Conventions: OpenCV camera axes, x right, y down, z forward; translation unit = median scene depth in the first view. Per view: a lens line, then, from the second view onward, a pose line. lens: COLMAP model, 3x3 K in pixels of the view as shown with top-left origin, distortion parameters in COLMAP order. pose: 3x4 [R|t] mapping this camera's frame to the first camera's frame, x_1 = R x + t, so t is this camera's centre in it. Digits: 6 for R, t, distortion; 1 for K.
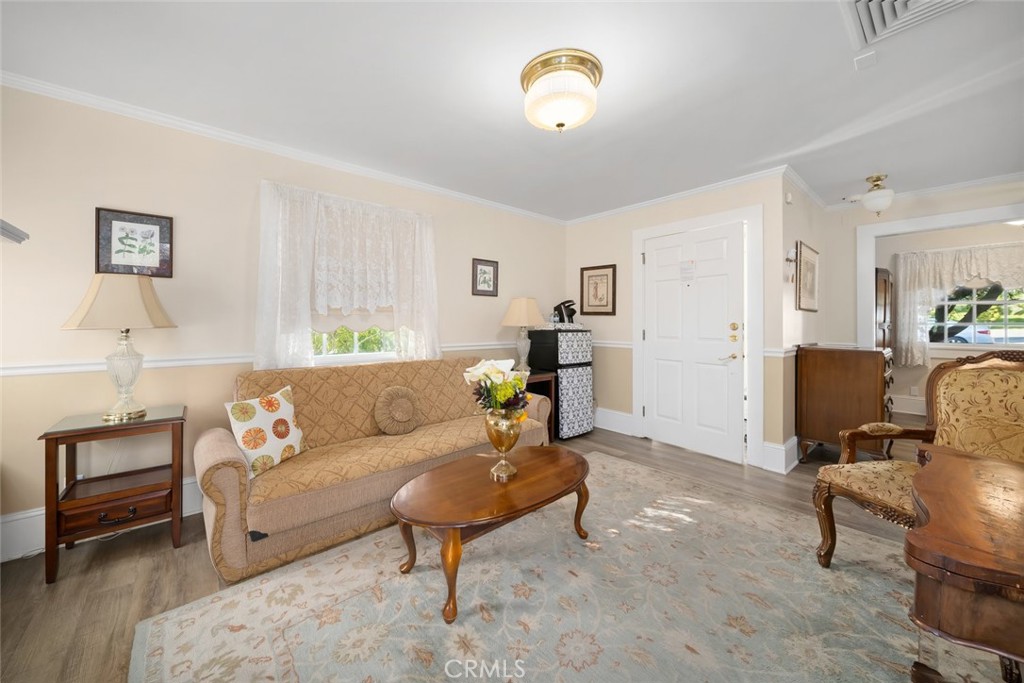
lens RADIAL K [[359.8, 0, 518.0], [0, 359.8, 331.3], [0, 0, 1]] dist [-0.003263, -0.000607]
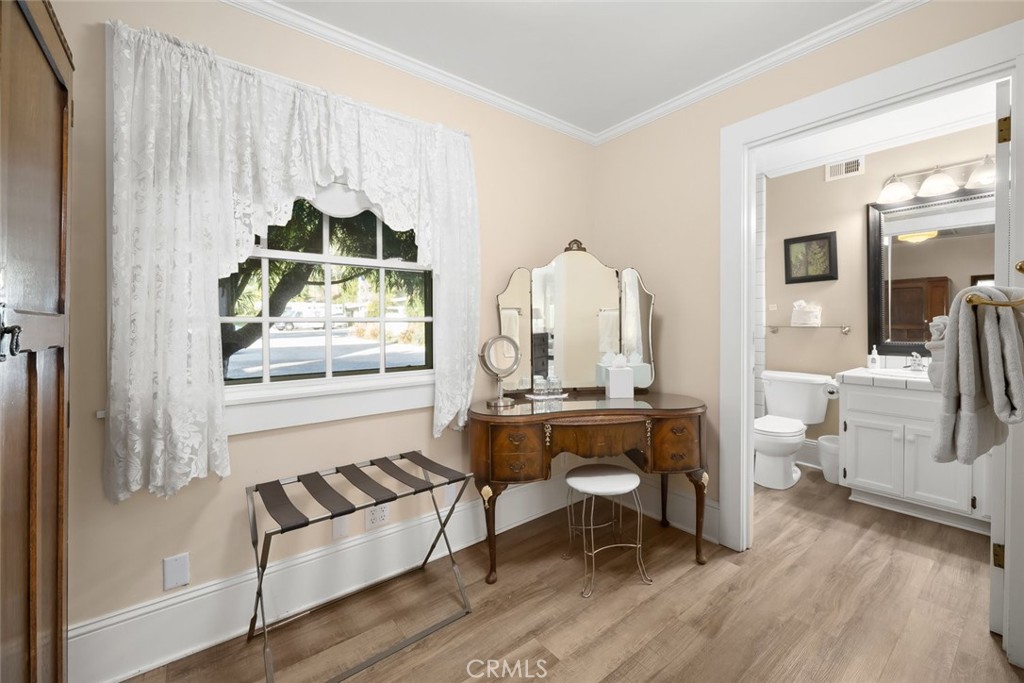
lens RADIAL K [[403.2, 0, 517.5], [0, 403.2, 330.6], [0, 0, 1]] dist [-0.001257, -0.000048]
pose [[0.002326, -0.003715, 0.999990, 0.843169], [0.004850, 0.999981, 0.003703, -0.011886], [-0.999986, 0.004841, 0.002344, 0.776540]]
